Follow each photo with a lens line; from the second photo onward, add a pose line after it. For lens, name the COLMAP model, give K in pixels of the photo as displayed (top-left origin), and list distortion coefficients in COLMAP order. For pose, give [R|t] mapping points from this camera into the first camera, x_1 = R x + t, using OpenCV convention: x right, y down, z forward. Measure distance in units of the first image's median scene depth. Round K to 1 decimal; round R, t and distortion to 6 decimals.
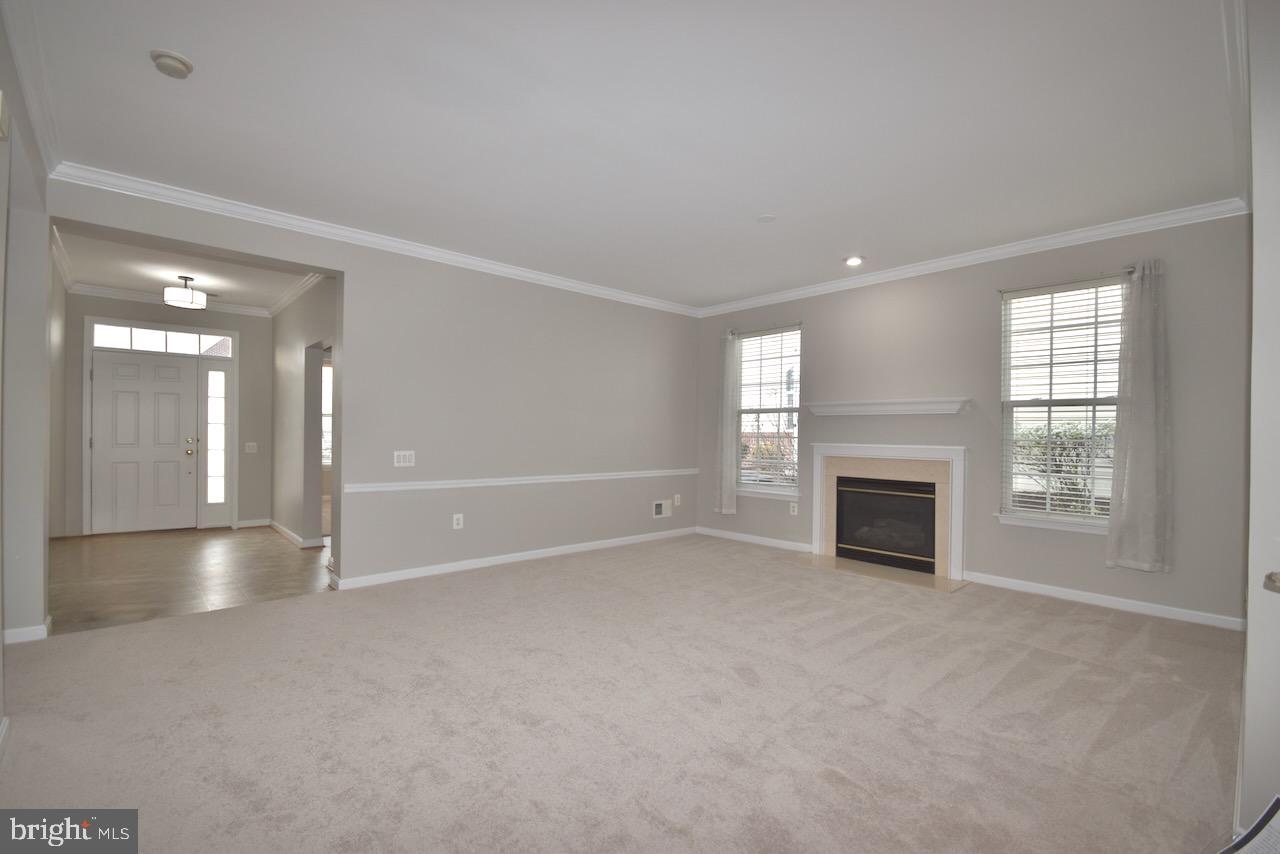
lens RADIAL K [[568.8, 0, 644.8], [0, 568.8, 429.2], [0, 0, 1]] dist [-0.001668, 0.000108]
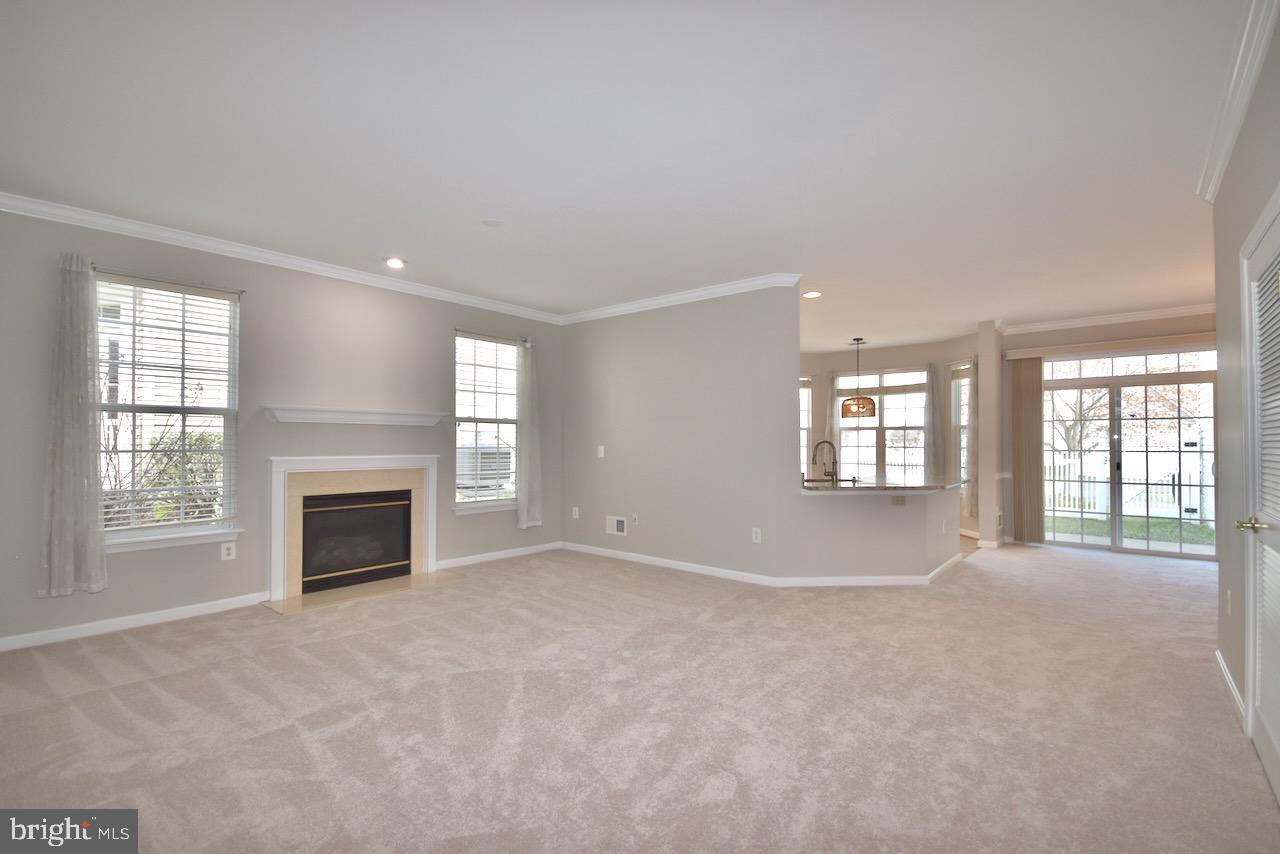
lens RADIAL K [[571.1, 0, 640.0], [0, 571.1, 427.0], [0, 0, 1]] dist [0.001404, -0.000180]
pose [[-0.121614, 0.021882, 0.992336, -0.617157], [-0.005568, 0.999726, -0.022727, -0.001328], [-0.992562, -0.008289, -0.121459, 0.703128]]
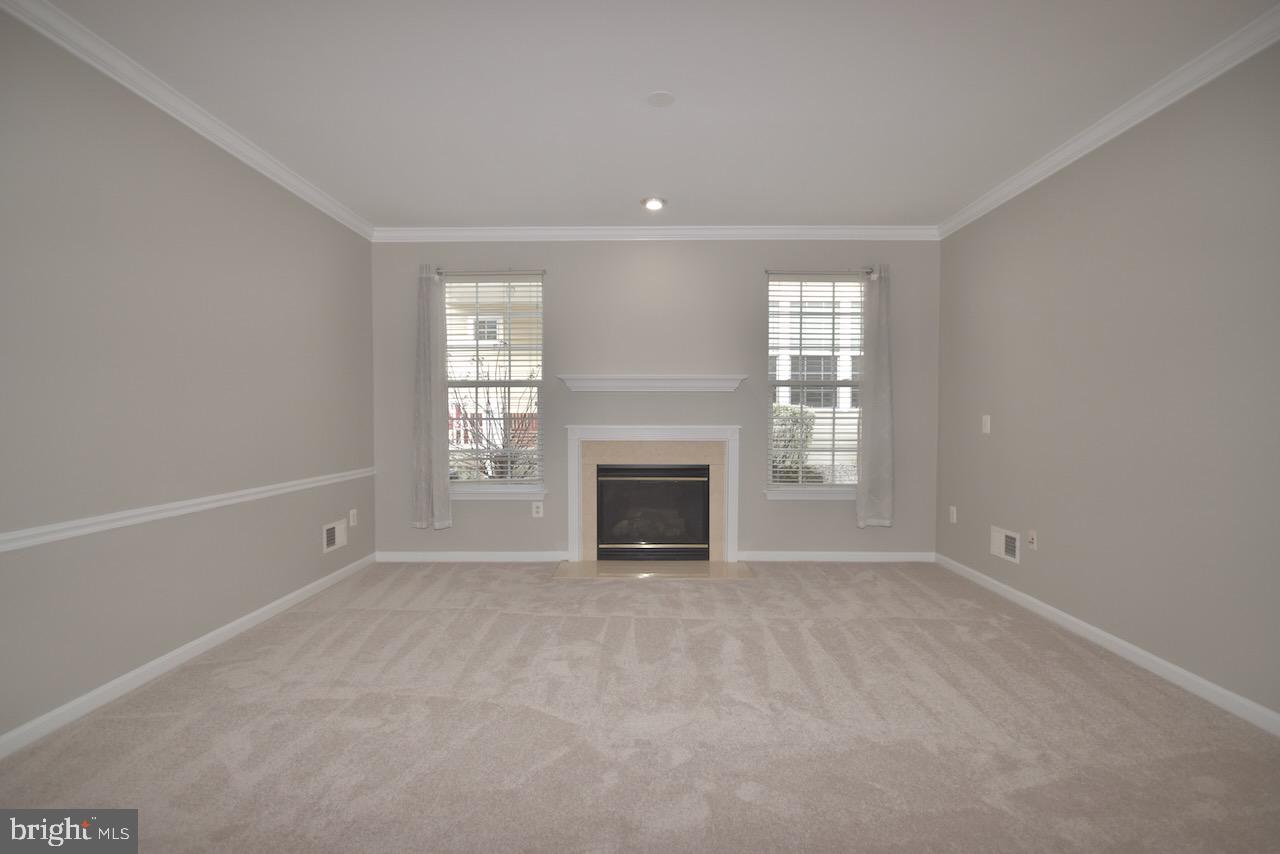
lens RADIAL K [[562.7, 0, 645.6], [0, 562.7, 432.5], [0, 0, 1]] dist [-0.004801, -0.000448]
pose [[0.679546, -0.027622, 0.733113, -0.247832], [0.001431, 0.999339, 0.036327, 0.006723], [-0.733632, -0.023637, 0.679136, 0.442151]]
